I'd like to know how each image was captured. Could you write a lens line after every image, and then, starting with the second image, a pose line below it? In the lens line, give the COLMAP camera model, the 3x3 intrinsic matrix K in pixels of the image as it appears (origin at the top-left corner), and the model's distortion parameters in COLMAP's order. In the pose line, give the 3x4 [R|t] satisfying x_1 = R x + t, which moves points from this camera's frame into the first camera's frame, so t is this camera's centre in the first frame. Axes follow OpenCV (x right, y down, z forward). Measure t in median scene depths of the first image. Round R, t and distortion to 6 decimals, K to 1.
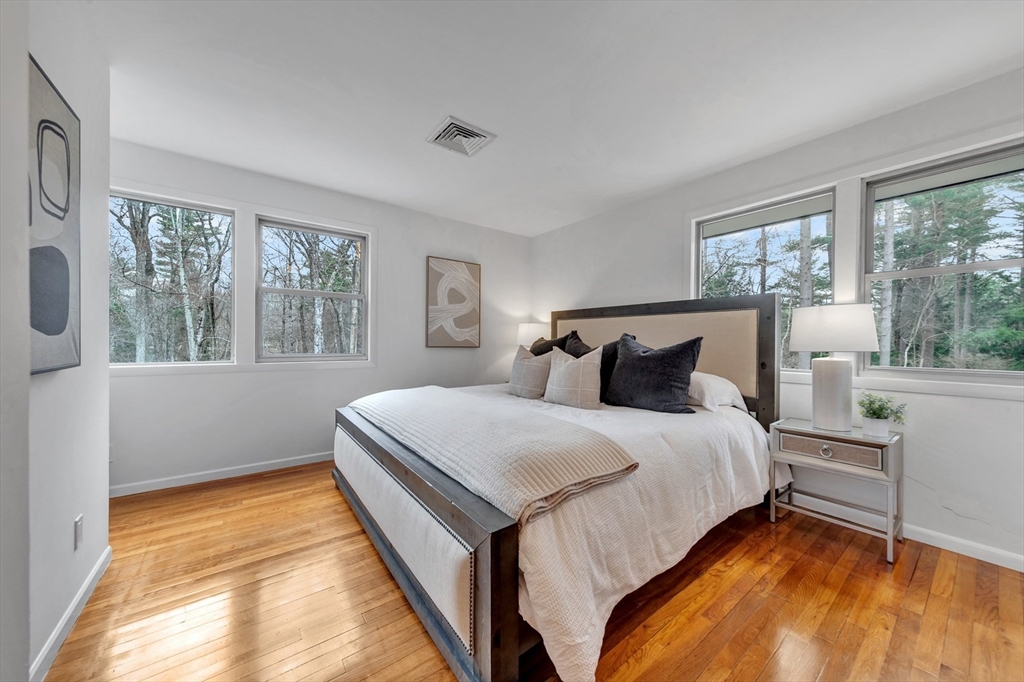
lens RADIAL K [[368.7, 0, 507.7], [0, 368.7, 343.7], [0, 0, 1]] dist [0.002313, 0.000144]
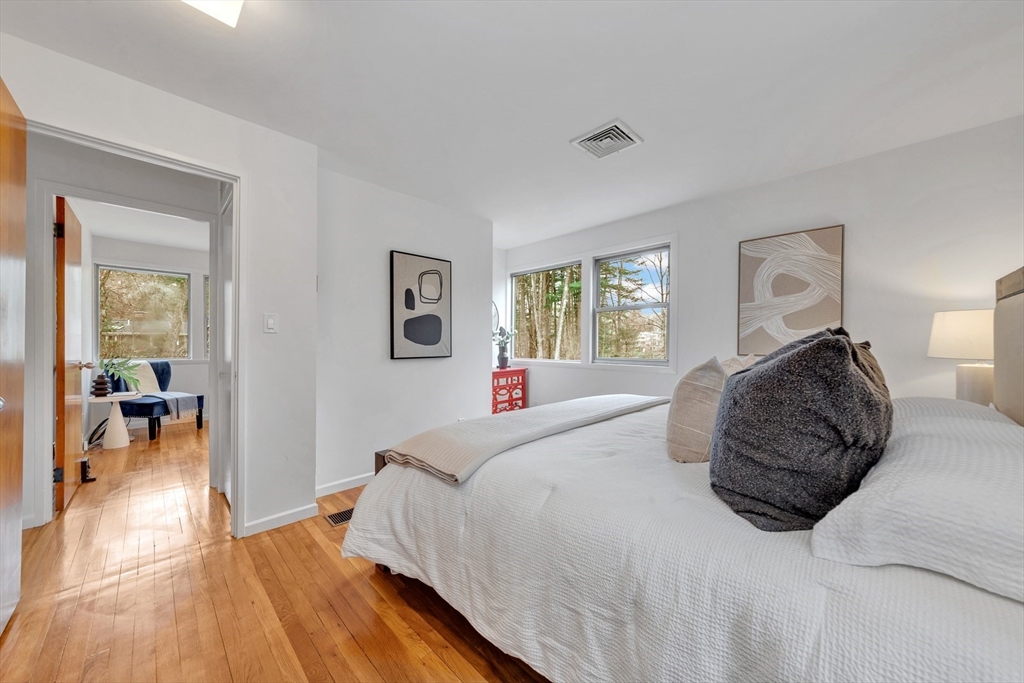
lens RADIAL K [[368.7, 0, 507.7], [0, 368.7, 344.2], [0, 0, 1]] dist [0.002313, 0.000144]
pose [[0.110822, -0.006490, -0.993819, 0.519921], [-0.007608, 0.999944, -0.007379, -0.004793], [0.993811, 0.008379, 0.110767, 0.404104]]
